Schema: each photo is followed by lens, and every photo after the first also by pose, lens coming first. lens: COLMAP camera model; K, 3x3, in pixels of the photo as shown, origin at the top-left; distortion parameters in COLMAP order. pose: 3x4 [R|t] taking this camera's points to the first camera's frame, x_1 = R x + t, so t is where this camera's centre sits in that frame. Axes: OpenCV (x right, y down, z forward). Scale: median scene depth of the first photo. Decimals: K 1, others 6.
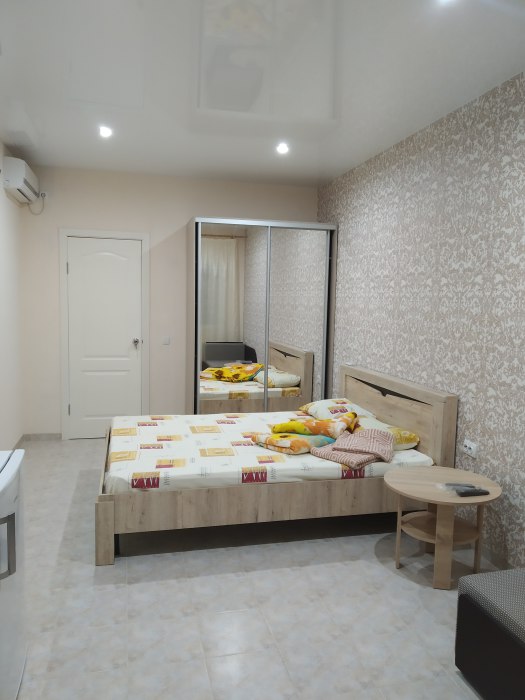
lens RADIAL K [[549.0, 0, 268.2], [0, 549.0, 344.7], [0, 0, 1]] dist [0.023141, -0.021615]
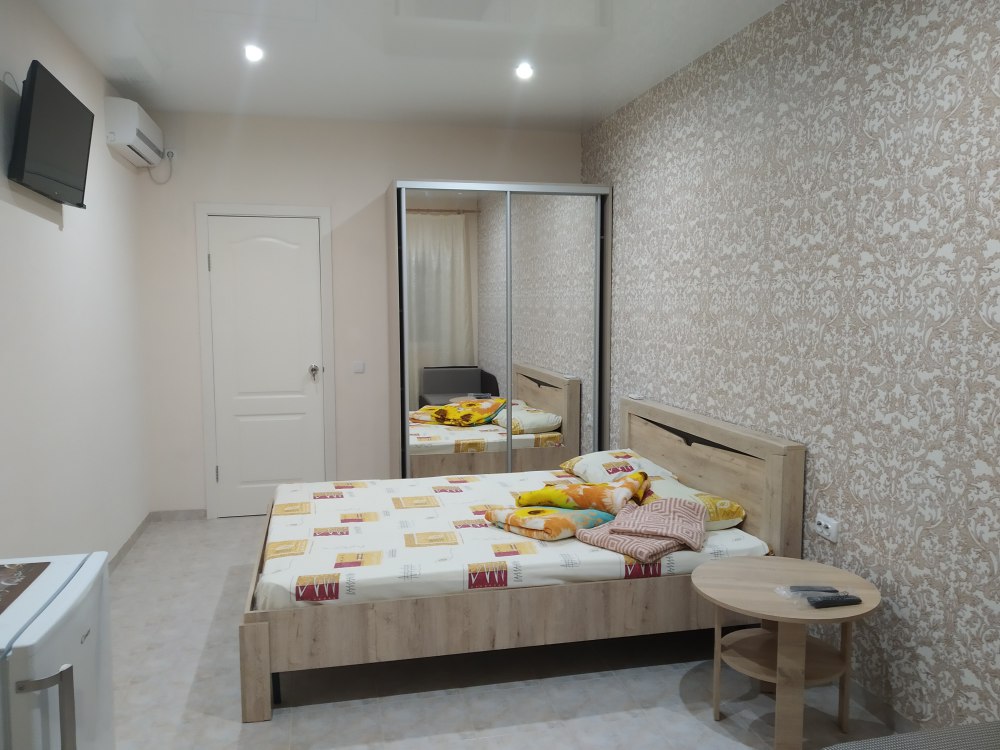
lens RADIAL K [[784.3, 0, 503.6], [0, 784.3, 361.9], [0, 0, 1]] dist [0.023141, -0.021615]
pose [[0.999483, -0.022920, -0.022564, 0.018230], [0.022751, 0.999711, -0.007728, -0.003953], [0.022735, 0.007211, 0.999716, 0.079338]]
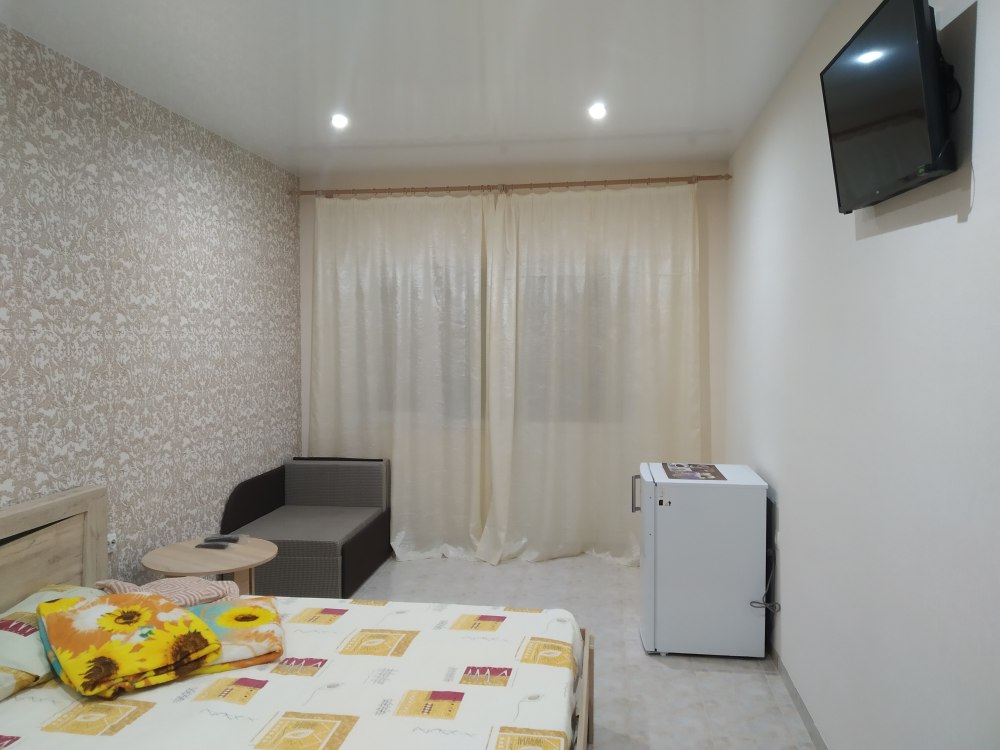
lens RADIAL K [[784.3, 0, 494.0], [0, 784.3, 379.4], [0, 0, 1]] dist [0.023141, -0.021615]
pose [[-0.922803, -0.035584, 0.383625, -0.494813], [0.017324, 0.990886, 0.133584, -0.159763], [-0.384882, 0.129917, -0.913776, 1.679194]]
